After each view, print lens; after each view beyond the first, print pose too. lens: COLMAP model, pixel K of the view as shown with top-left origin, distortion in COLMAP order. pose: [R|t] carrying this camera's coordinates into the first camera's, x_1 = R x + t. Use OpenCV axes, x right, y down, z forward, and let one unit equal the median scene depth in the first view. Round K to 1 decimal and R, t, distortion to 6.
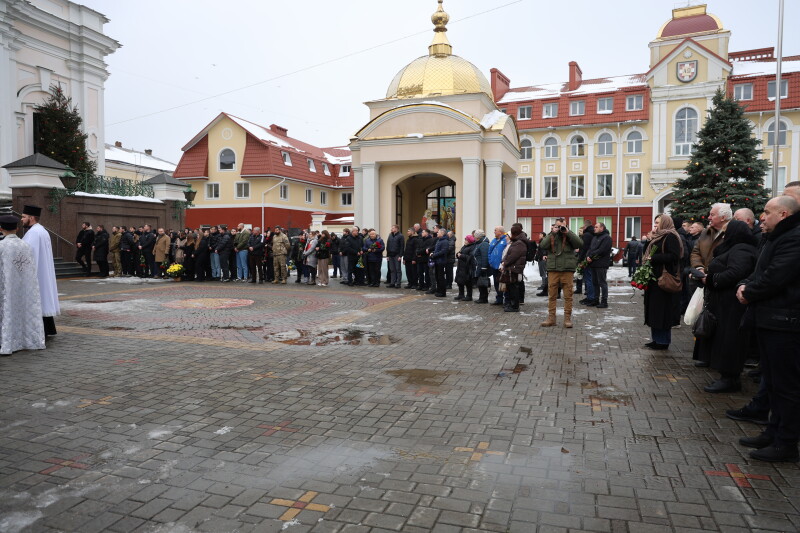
lens RADIAL K [[564.3, 0, 400.0], [0, 564.3, 266.5], [0, 0, 1]] dist [-0.072510, 0.000960]
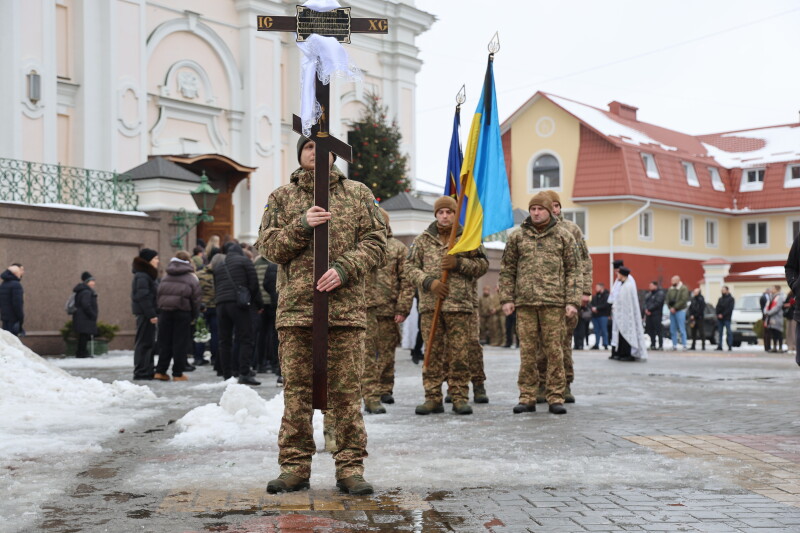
lens RADIAL K [[1381.0, 0, 400.0], [0, 1381.0, 266.5], [0, 0, 1]] dist [0.200227, 0.137941]
pose [[0.954492, -0.022827, -0.297362, -0.030251], [-0.004497, 0.995852, -0.090881, 0.035957], [0.298203, 0.088082, 0.950430, -0.391814]]
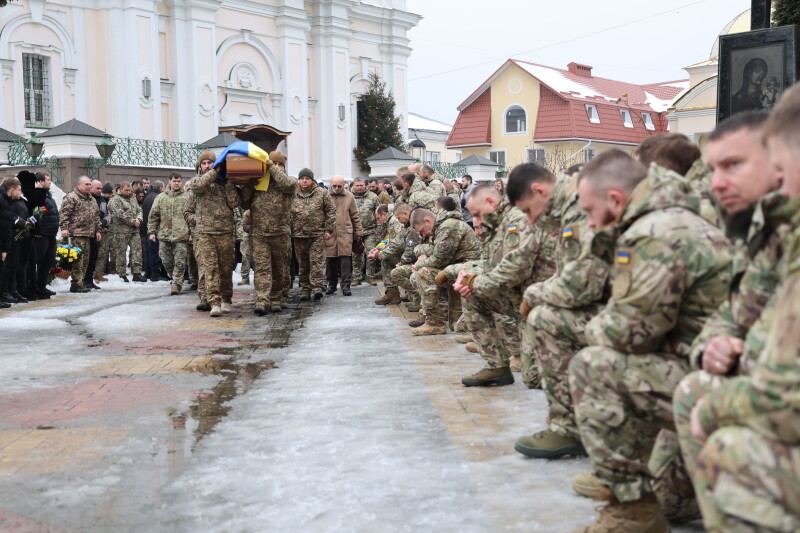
lens RADIAL K [[1199.7, 0, 400.0], [0, 1199.7, 266.5], [0, 0, 1]] dist [0.187865, 0.020547]
pose [[0.941502, -0.009342, -0.336878, 0.101295], [0.002830, 0.999800, -0.019816, 0.045106], [0.336996, 0.017704, 0.941340, -0.624023]]
